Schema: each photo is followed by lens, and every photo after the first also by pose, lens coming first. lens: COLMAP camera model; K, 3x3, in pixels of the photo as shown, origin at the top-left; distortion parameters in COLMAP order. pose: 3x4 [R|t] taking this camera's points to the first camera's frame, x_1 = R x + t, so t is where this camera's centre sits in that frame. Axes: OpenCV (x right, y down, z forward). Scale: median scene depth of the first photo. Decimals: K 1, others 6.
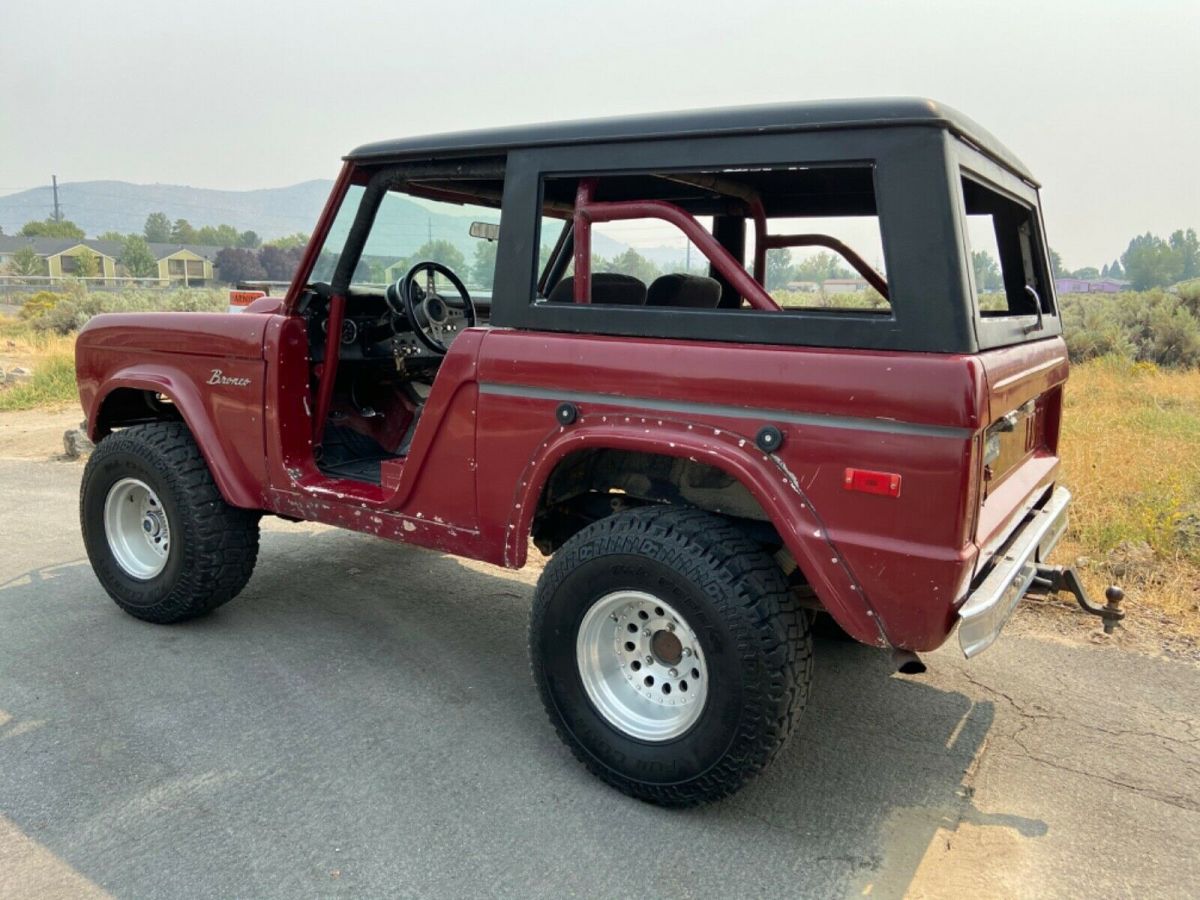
lens RADIAL K [[906.0, 0, 591.2], [0, 906.0, 447.6], [0, 0, 1]] dist [0.117834, -0.152795]
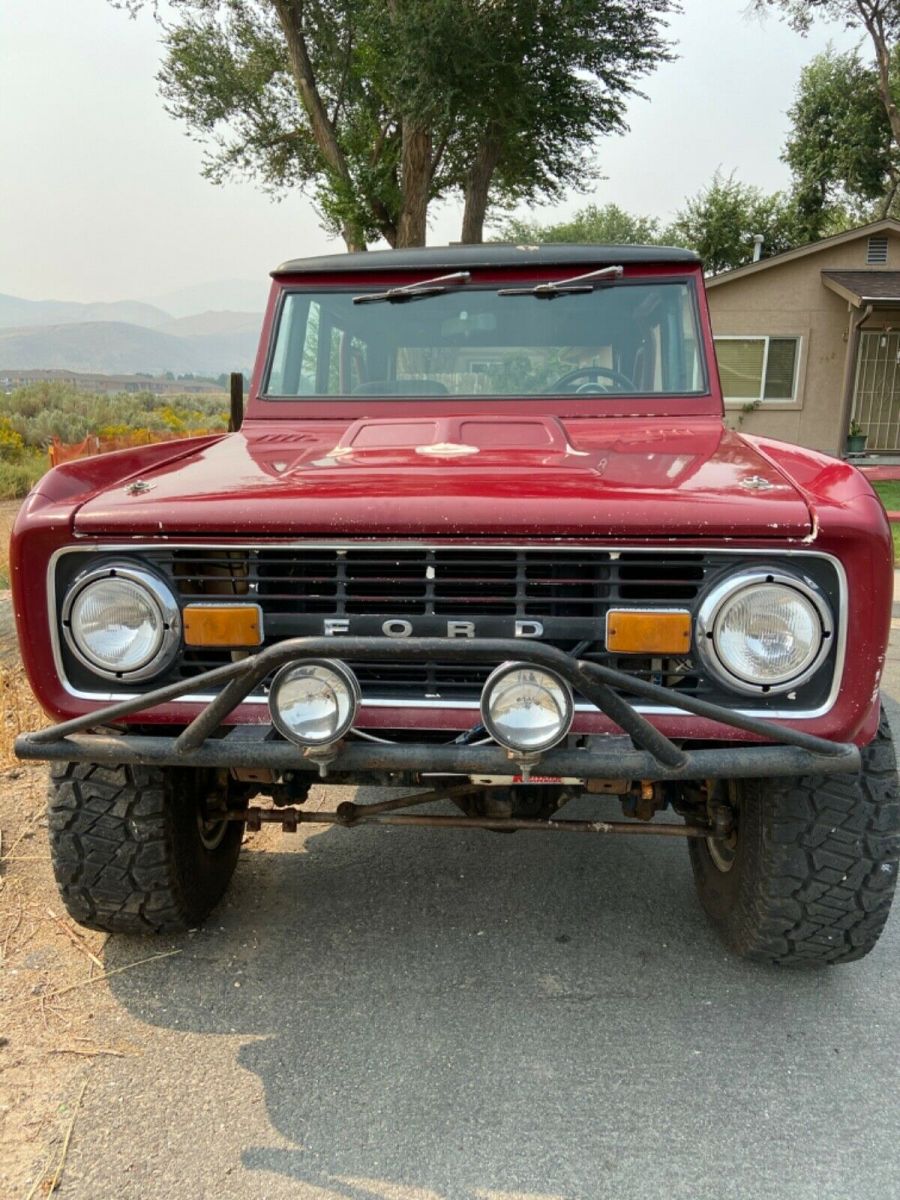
lens RADIAL K [[907.0, 0, 447.1], [0, 907.0, 593.3], [0, 0, 1]] dist [0.115795, -0.148481]
pose [[-0.462583, -0.194032, 0.865083, -0.208192], [0.133114, 0.949496, 0.284144, -0.058789], [-0.876526, 0.246595, -0.413392, 0.342159]]
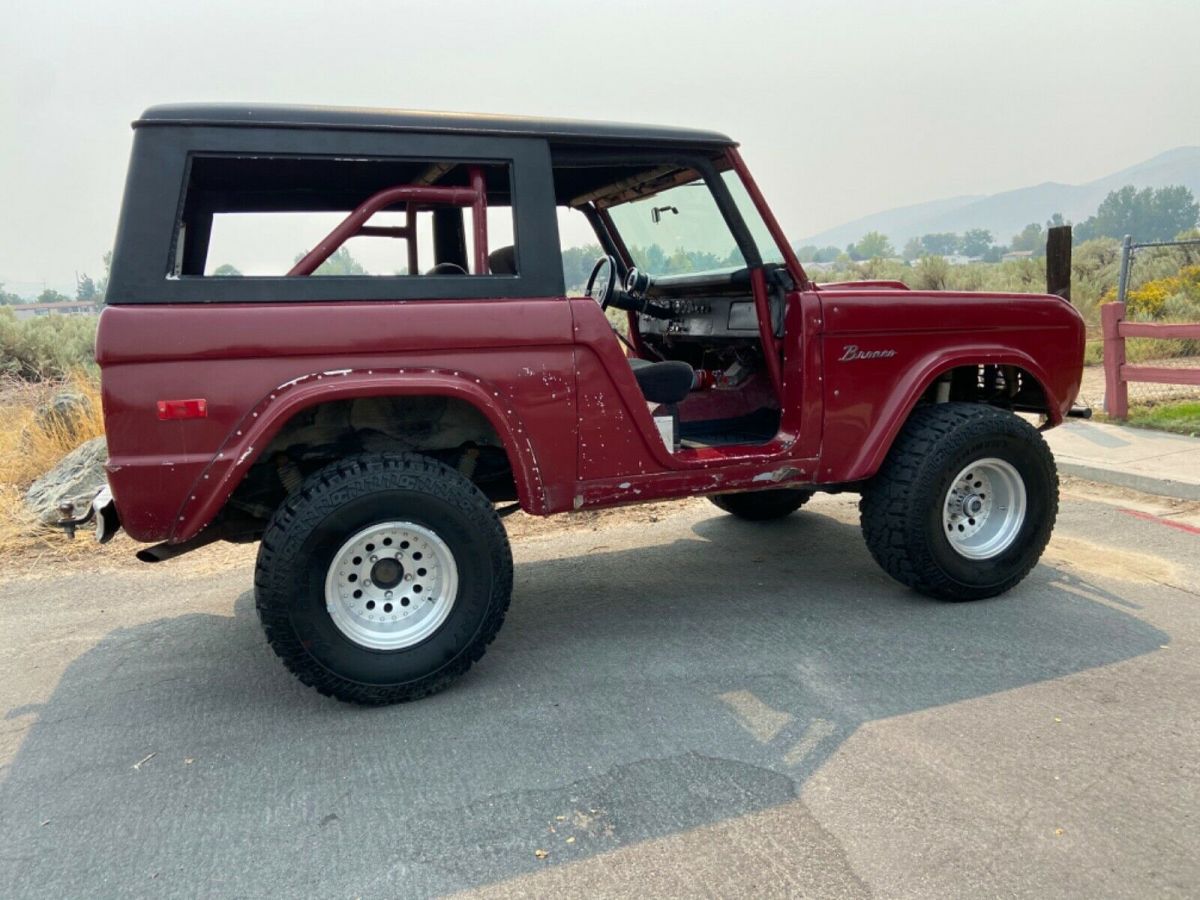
lens RADIAL K [[906.0, 0, 591.2], [0, 906.0, 447.6], [0, 0, 1]] dist [0.117834, -0.152795]
pose [[0.674278, -0.172634, 0.718015, -0.237047], [0.186766, 0.980548, 0.060366, -0.008066], [-0.714470, 0.093398, 0.693405, 0.058024]]
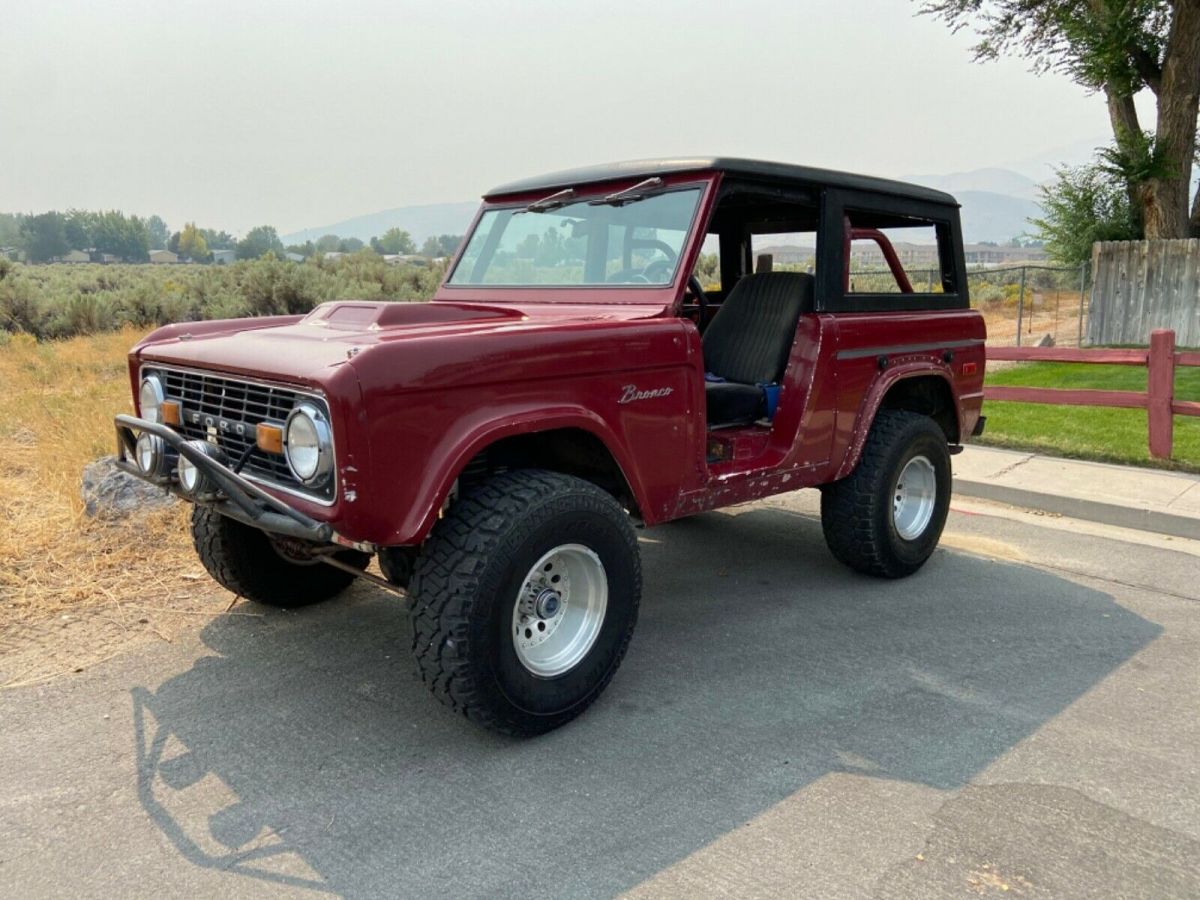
lens RADIAL K [[907.0, 0, 600.0], [0, 907.0, 450.0], [0, 0, 1]] dist [0.115795, -0.148481]
pose [[0.223161, -0.198063, 0.954448, -0.278608], [0.161668, 0.973100, 0.164134, -0.038035], [-0.961282, 0.117675, 0.249178, 0.180216]]
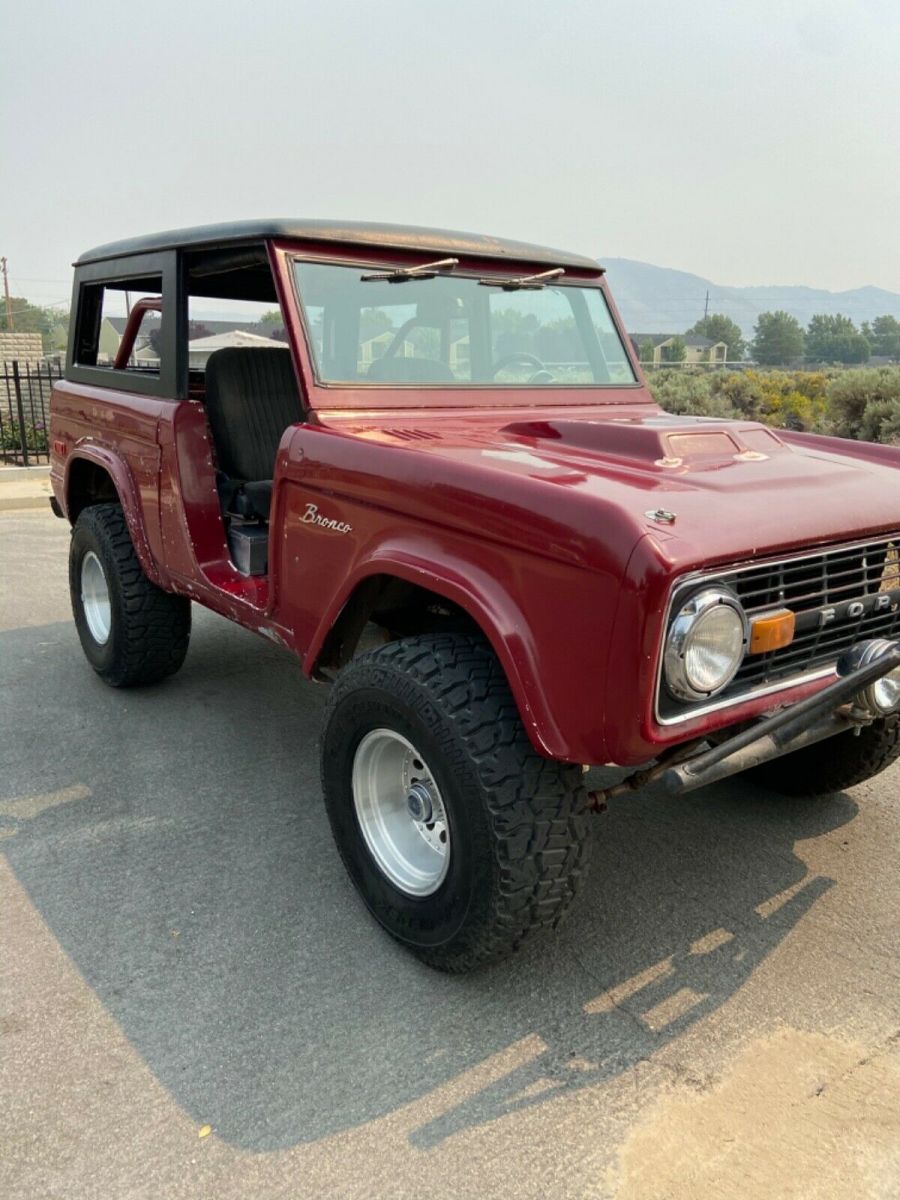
lens RADIAL K [[907.0, 0, 447.1], [0, 907.0, 593.3], [0, 0, 1]] dist [0.115795, -0.148481]
pose [[0.905243, 0.096906, -0.413695, 0.059554], [-0.068065, 0.994144, 0.083934, -0.006617], [0.419406, -0.047823, 0.906538, 0.024929]]
